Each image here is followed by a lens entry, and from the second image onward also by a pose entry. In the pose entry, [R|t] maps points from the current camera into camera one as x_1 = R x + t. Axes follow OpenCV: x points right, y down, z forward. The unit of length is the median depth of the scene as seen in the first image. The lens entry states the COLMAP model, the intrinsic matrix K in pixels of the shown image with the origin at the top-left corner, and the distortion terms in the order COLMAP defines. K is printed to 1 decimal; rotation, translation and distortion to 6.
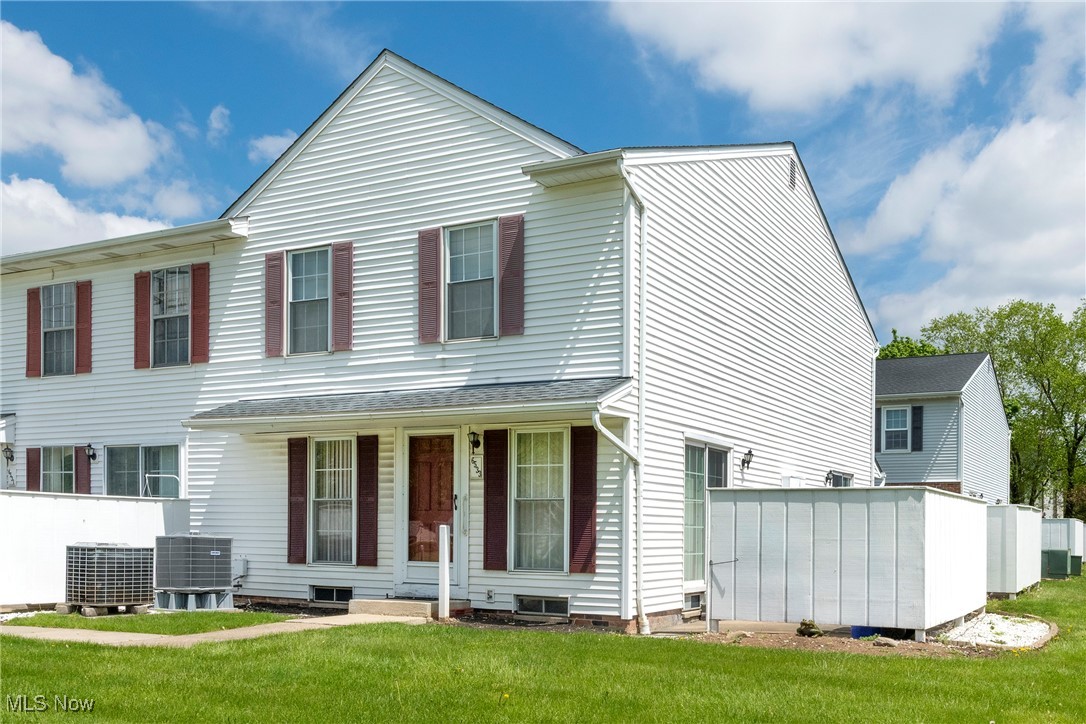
lens RADIAL K [[690.9, 0, 543.0], [0, 690.9, 362.0], [0, 0, 1]] dist [0.042786, 0.001602]
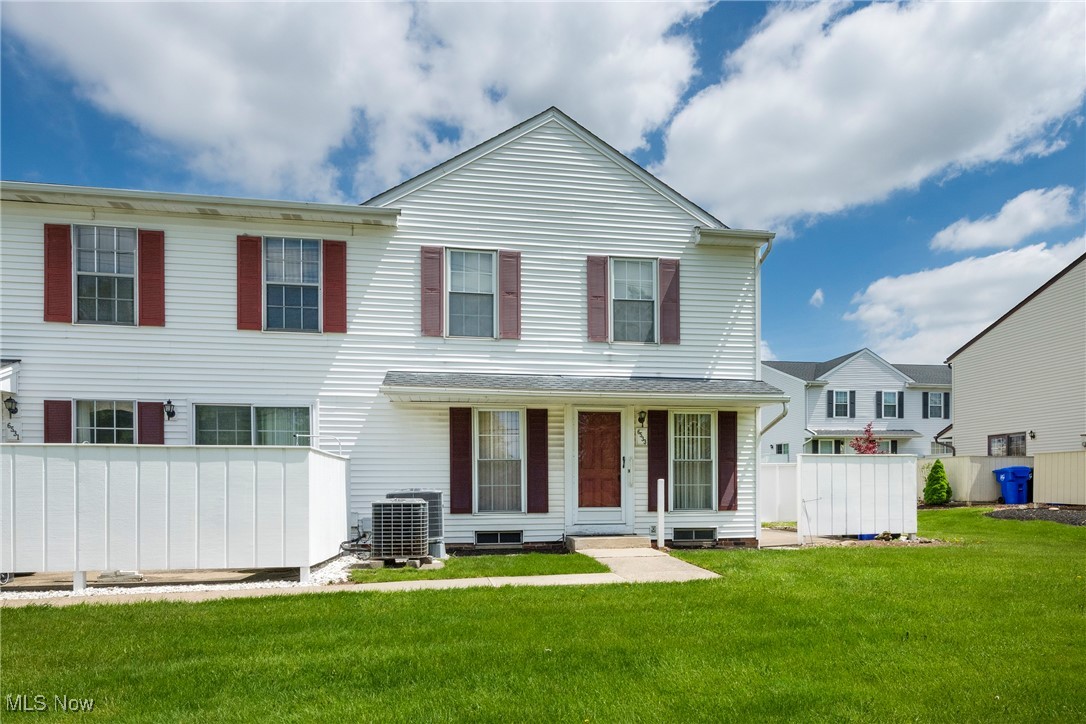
lens RADIAL K [[472.2, 0, 542.9], [0, 472.2, 369.0], [0, 0, 1]] dist [0.018690, -0.000056]
pose [[0.884050, 0.090703, 0.458507, -0.643615], [-0.093241, 0.995496, -0.017153, 0.047796], [-0.457997, -0.027587, 0.888525, 0.239546]]
